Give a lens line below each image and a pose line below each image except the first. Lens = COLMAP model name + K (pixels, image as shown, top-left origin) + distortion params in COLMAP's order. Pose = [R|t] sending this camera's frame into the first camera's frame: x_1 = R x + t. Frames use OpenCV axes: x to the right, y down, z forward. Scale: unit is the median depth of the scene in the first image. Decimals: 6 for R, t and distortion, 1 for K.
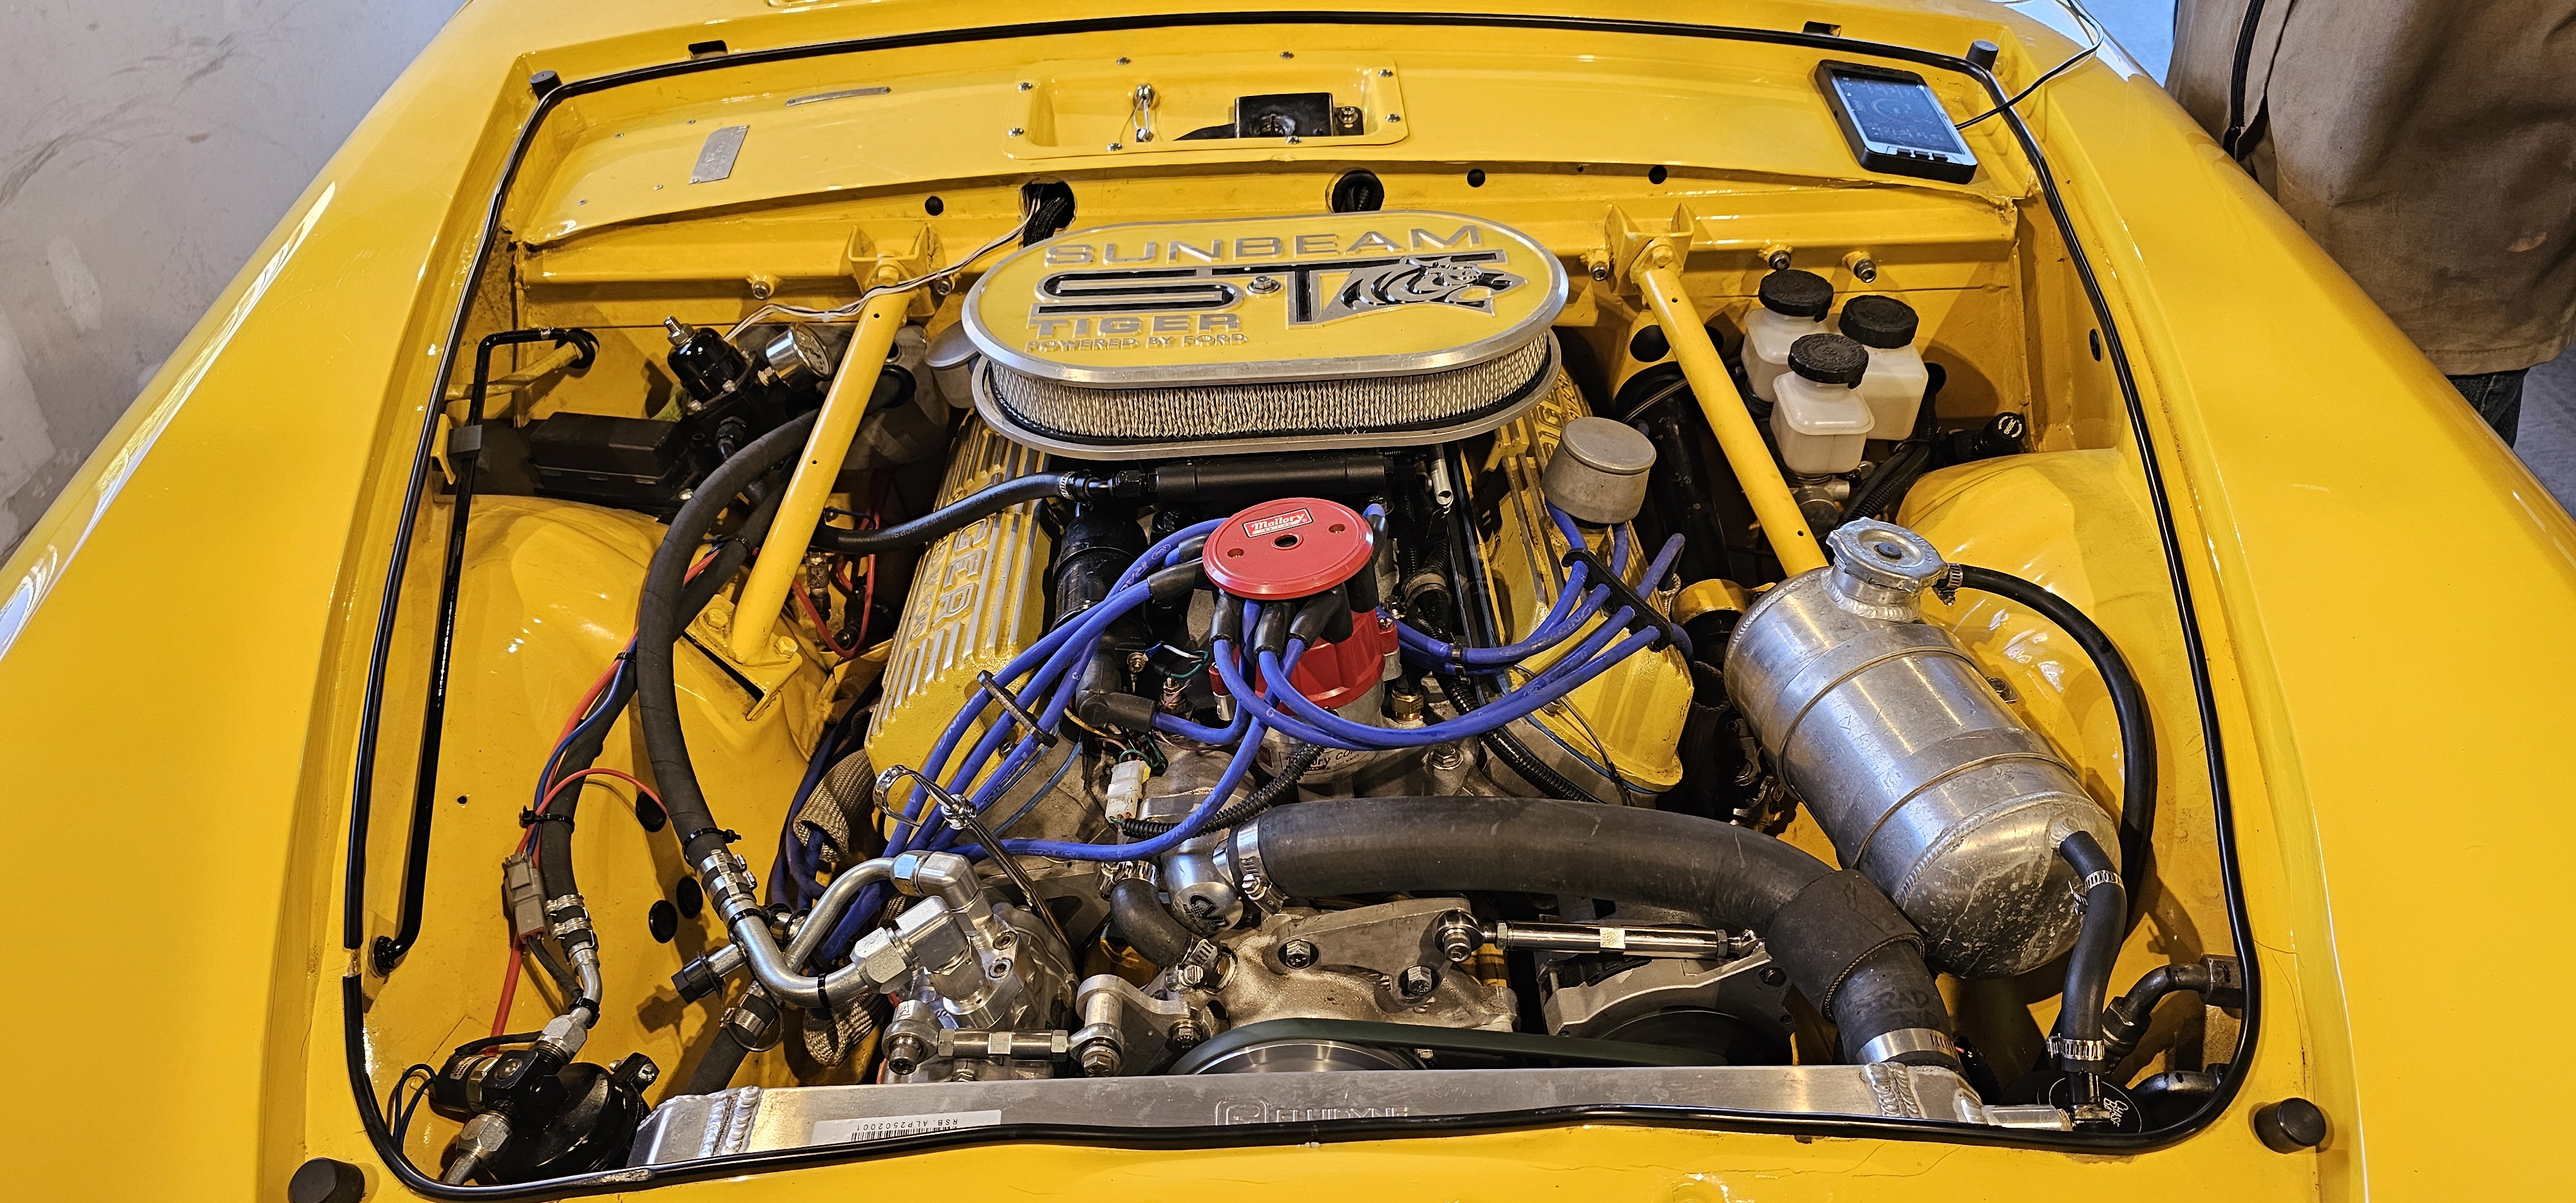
lens RADIAL K [[1633.1, 0, 1291.0], [0, 1633.1, 598.6], [0, 0, 1]] dist [0.035432, -0.009994]
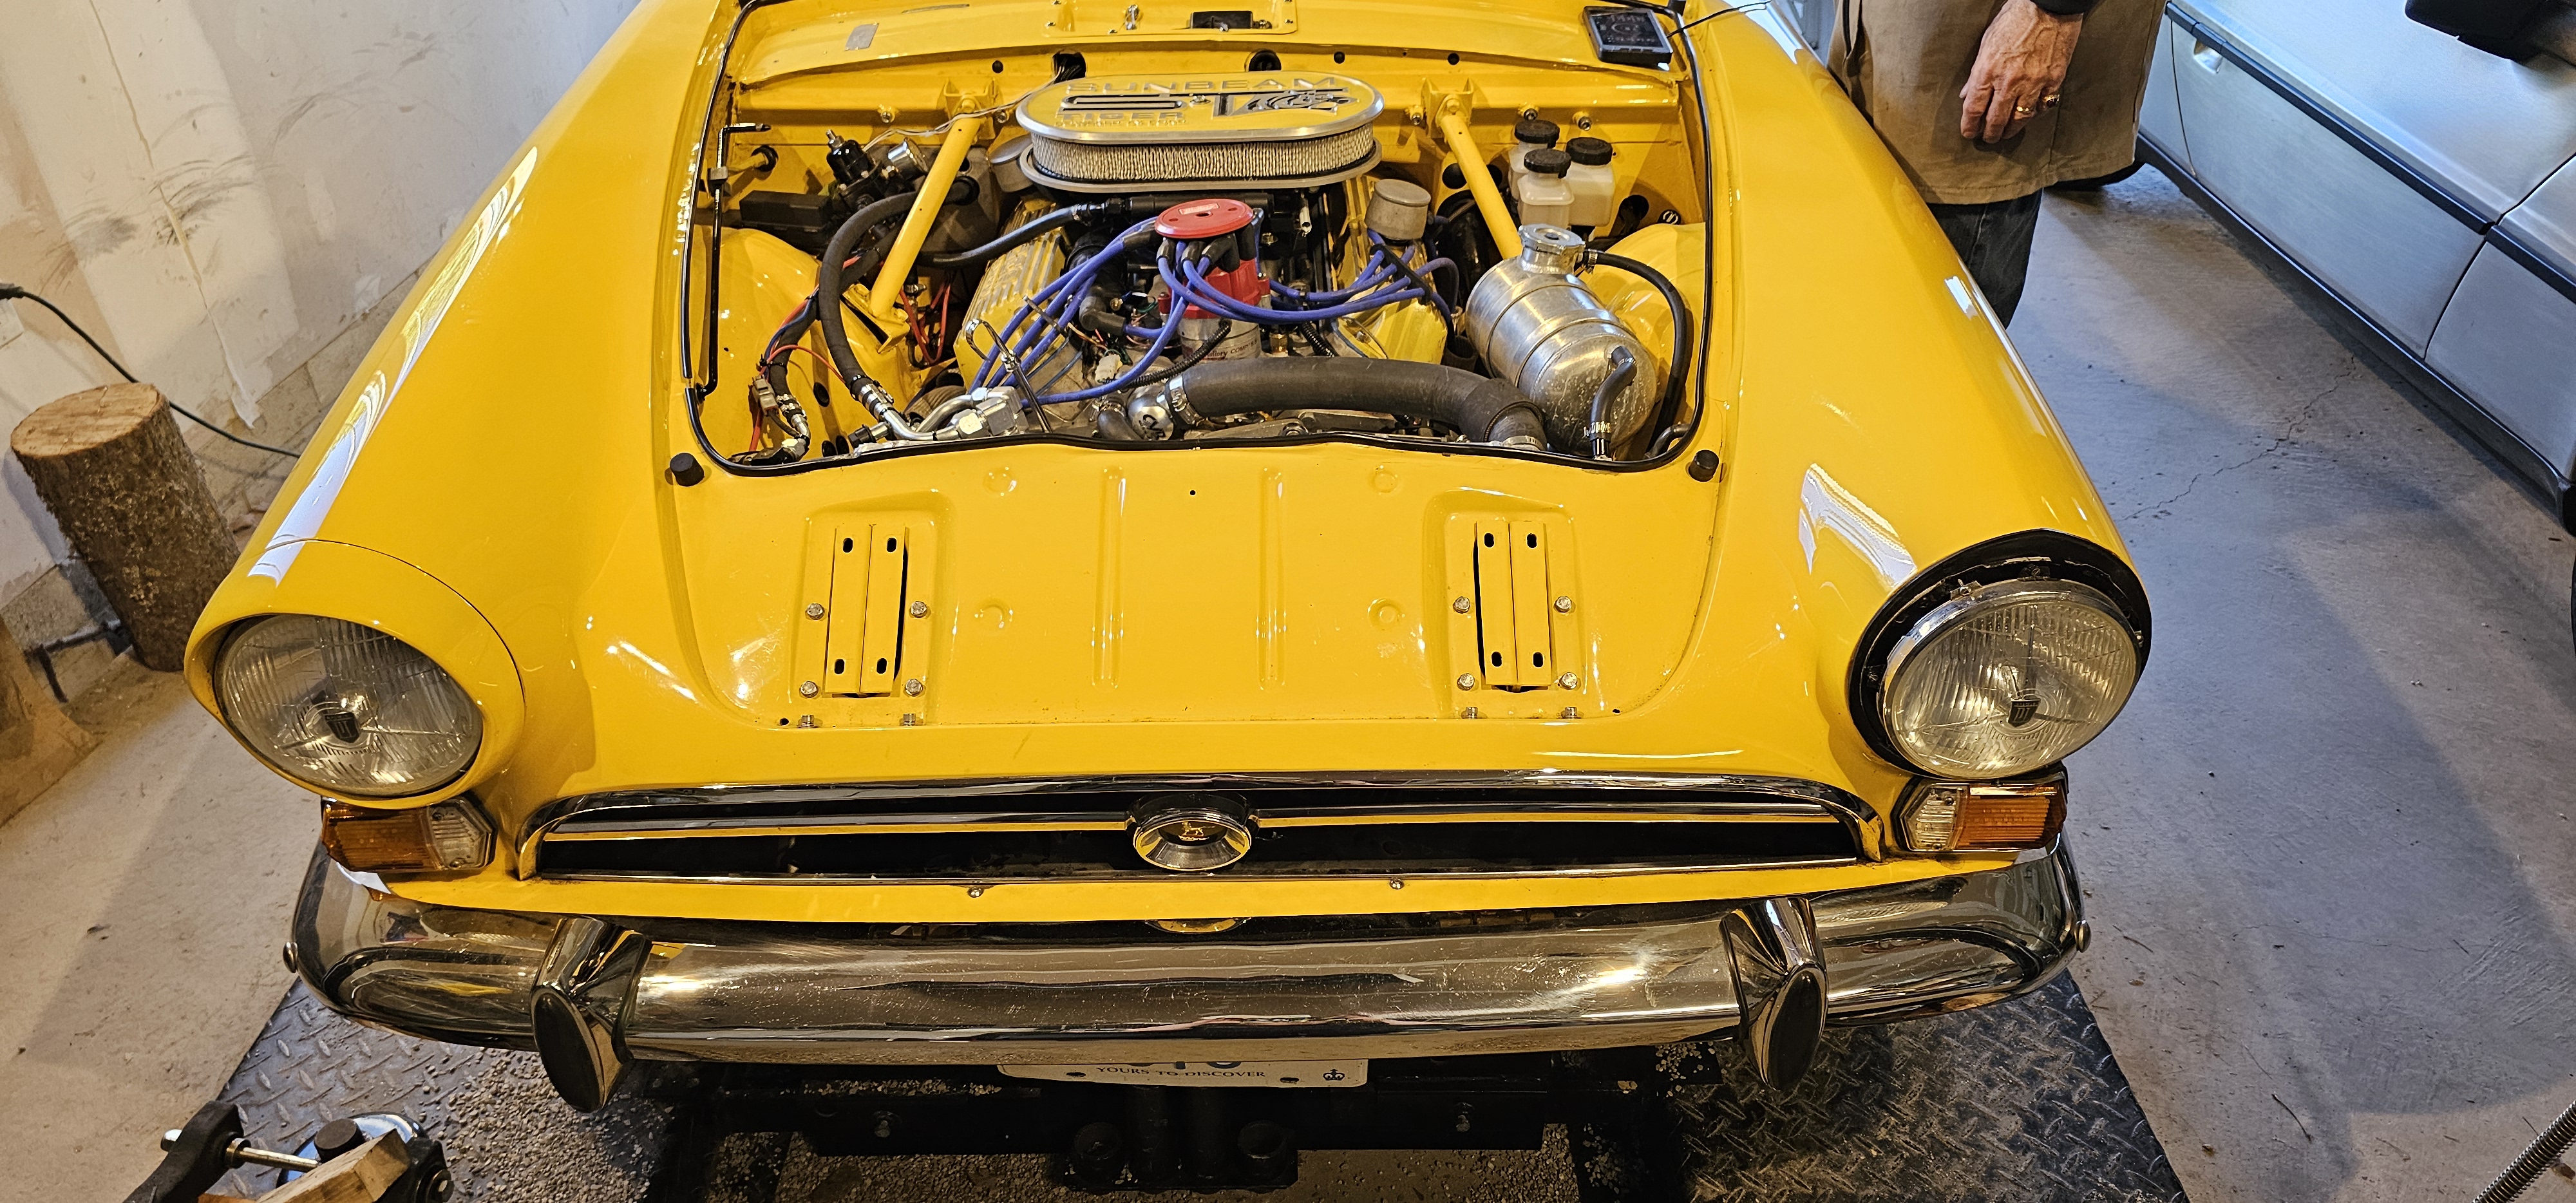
lens RADIAL K [[1633.1, 0, 1286.3], [0, 1633.1, 604.9], [0, 0, 1]] dist [0.035432, -0.009994]
pose [[0.999704, 0.024297, 0.001336, 0.075598], [-0.024145, 0.997296, -0.069415, 0.402032], [-0.003019, 0.069363, 0.997587, -0.576462]]
